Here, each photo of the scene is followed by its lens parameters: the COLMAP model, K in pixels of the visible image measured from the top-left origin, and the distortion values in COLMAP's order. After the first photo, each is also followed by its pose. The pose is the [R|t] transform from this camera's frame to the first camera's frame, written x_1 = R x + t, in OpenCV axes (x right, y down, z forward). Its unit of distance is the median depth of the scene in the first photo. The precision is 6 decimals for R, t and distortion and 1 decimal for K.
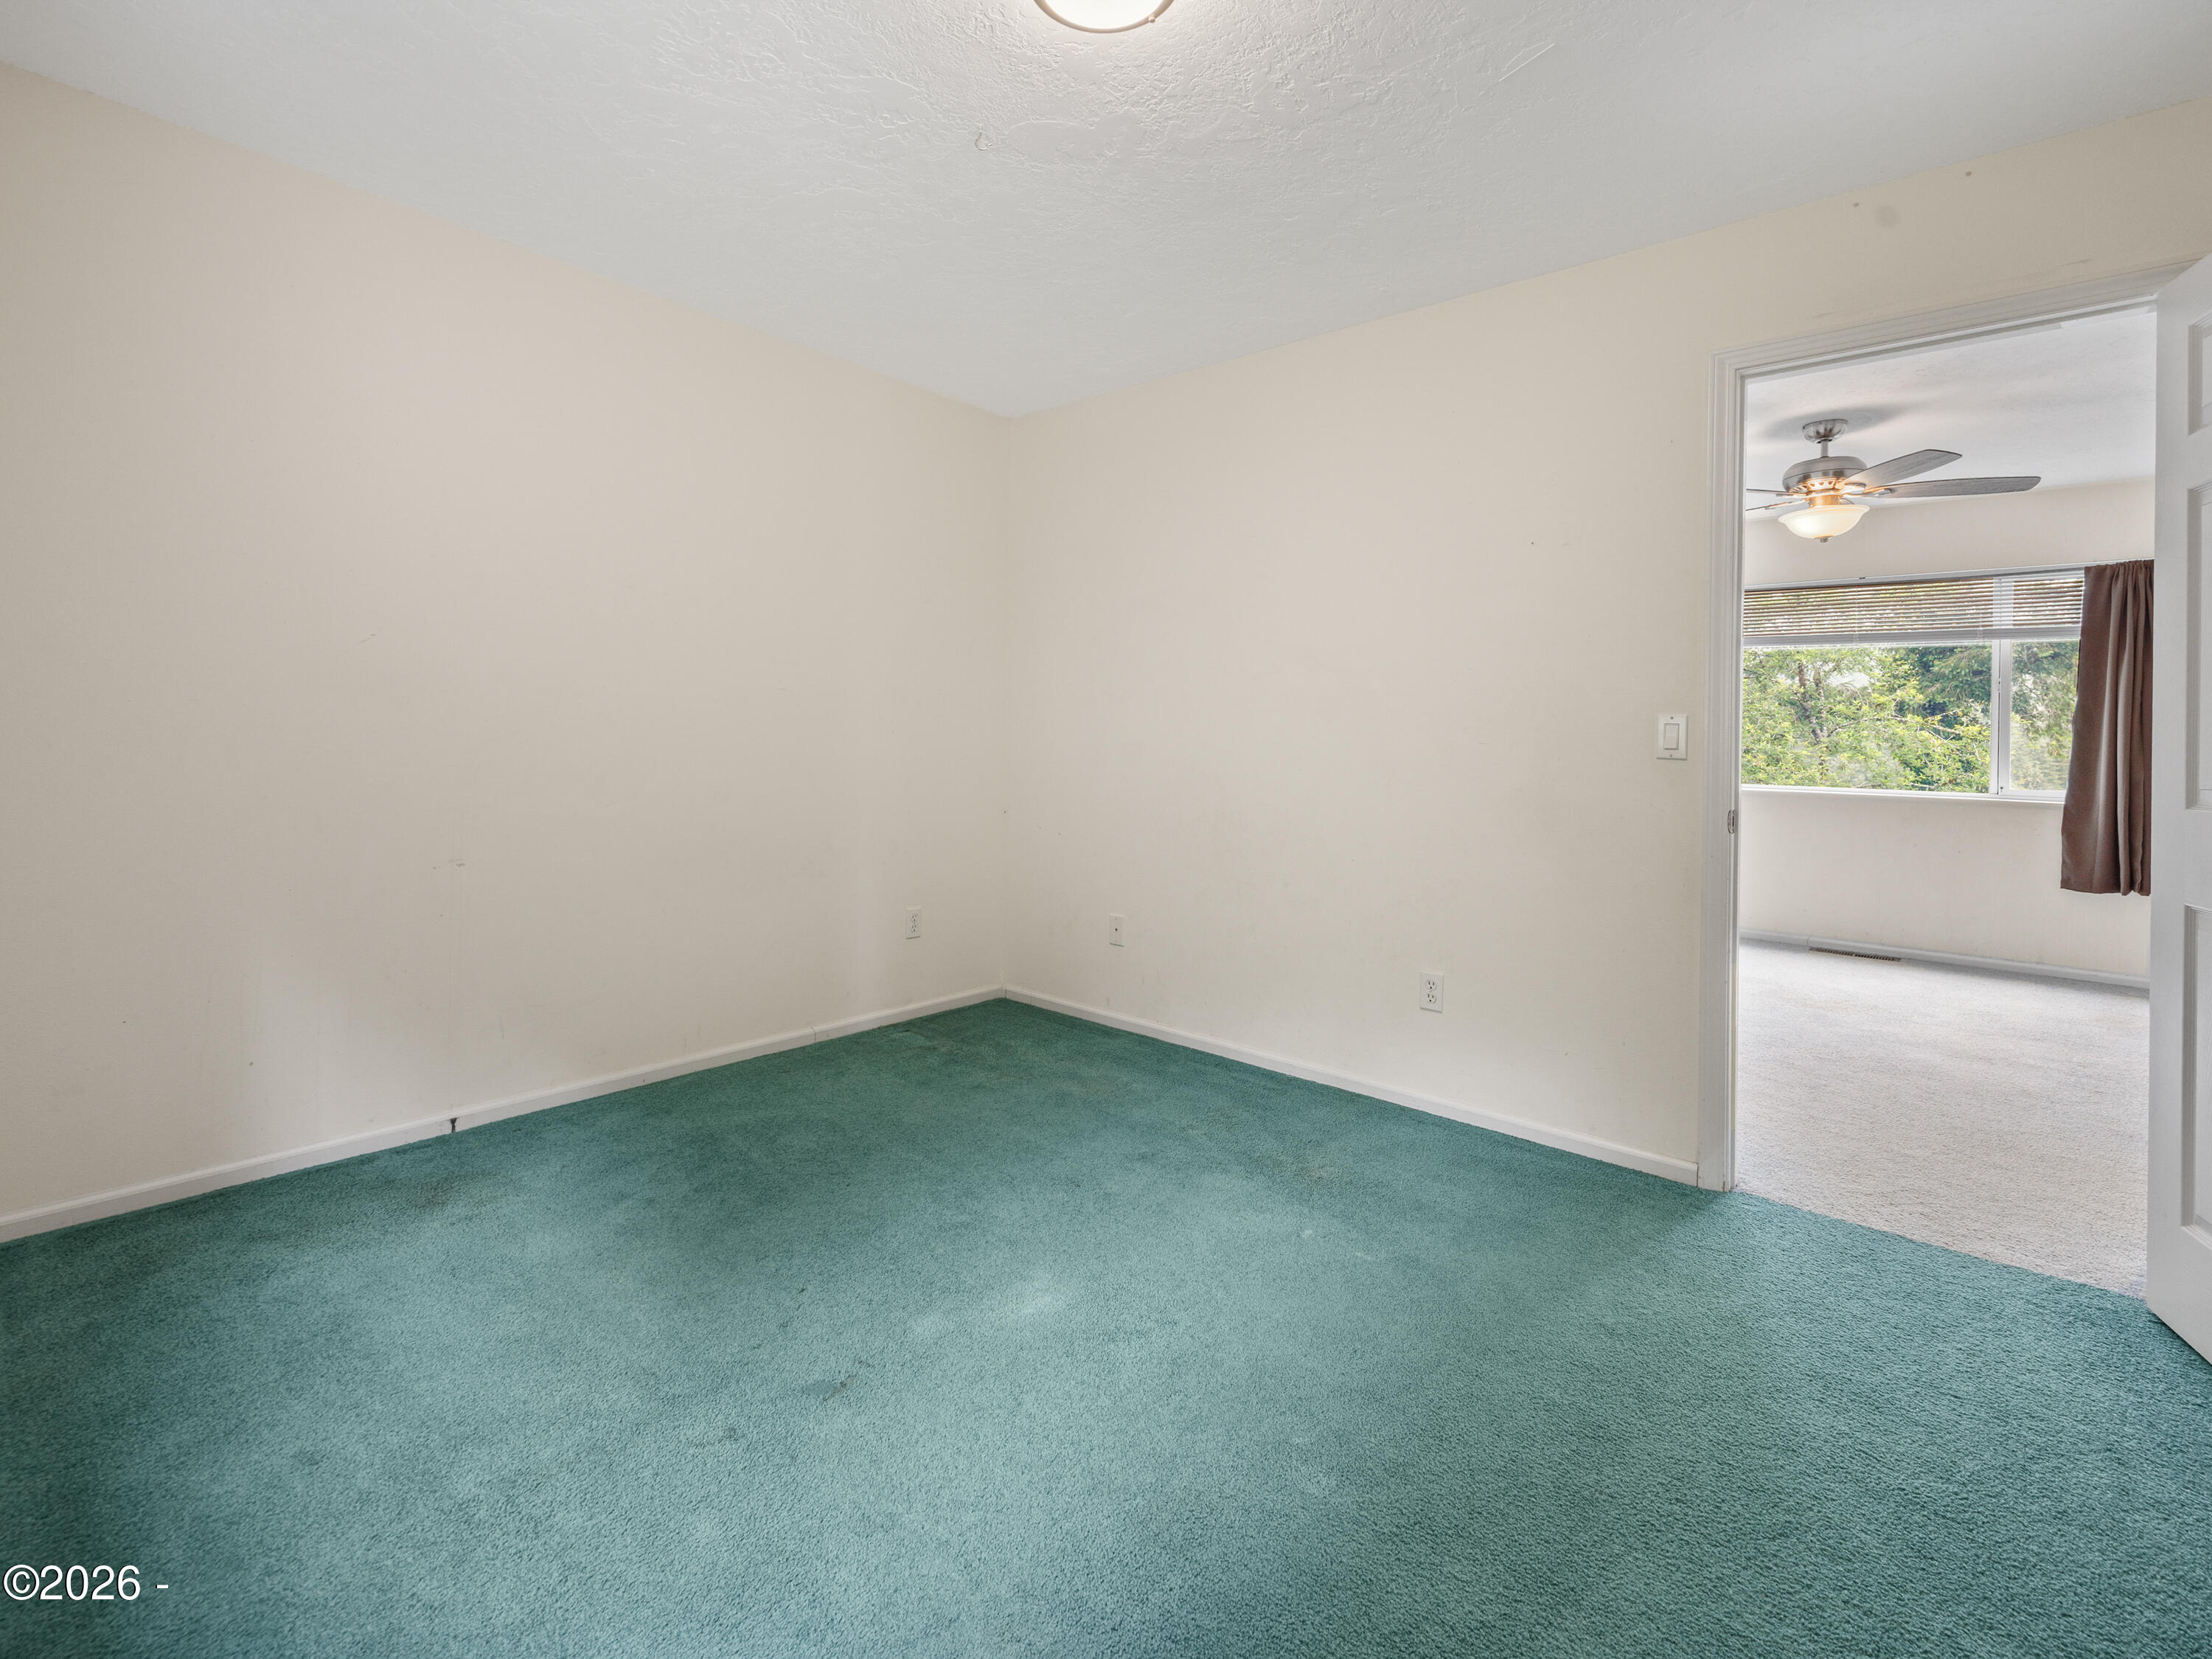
lens RADIAL K [[1009.0, 0, 1116.7], [0, 1009.0, 828.0], [0, 0, 1]] dist [0.003382, 0.000721]
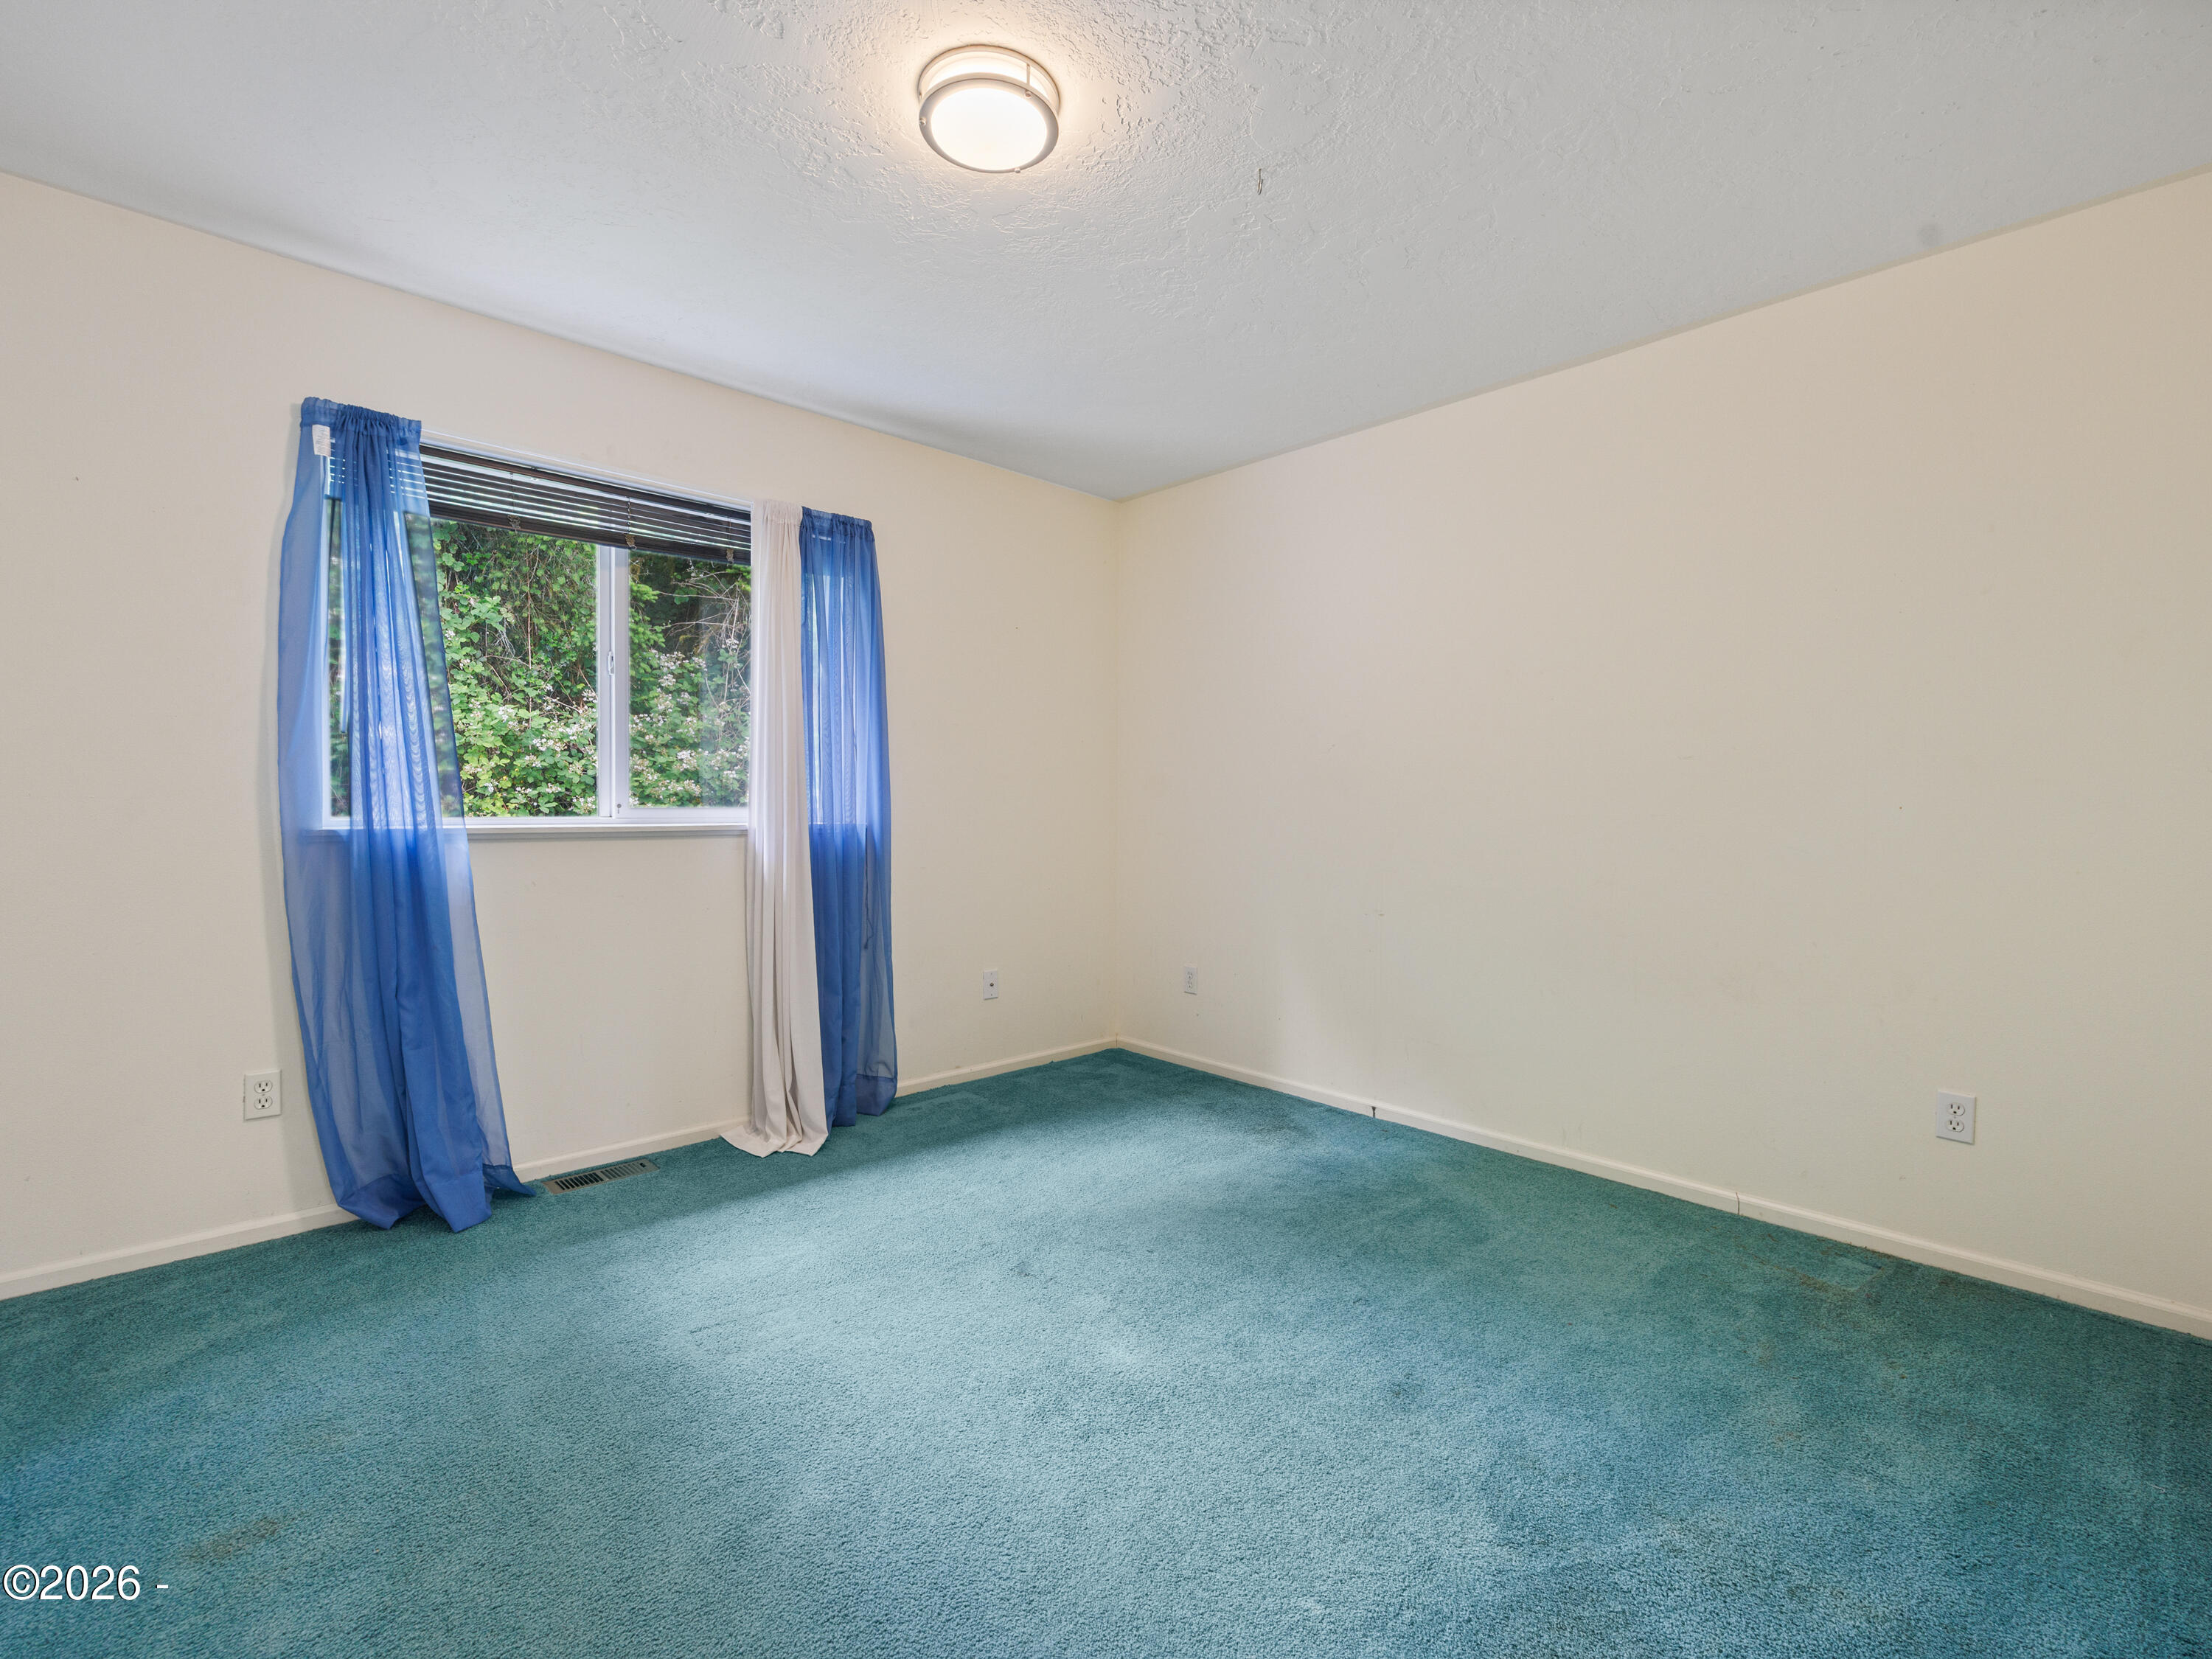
lens RADIAL K [[967.4, 0, 1107.8], [0, 967.4, 805.4], [0, 0, 1]] dist [0.000997, 0.000214]
pose [[-0.114879, -0.027635, -0.992995, 0.789522], [-0.093526, 0.995474, -0.016884, -0.069896], [0.988967, 0.090931, -0.116944, 0.872495]]
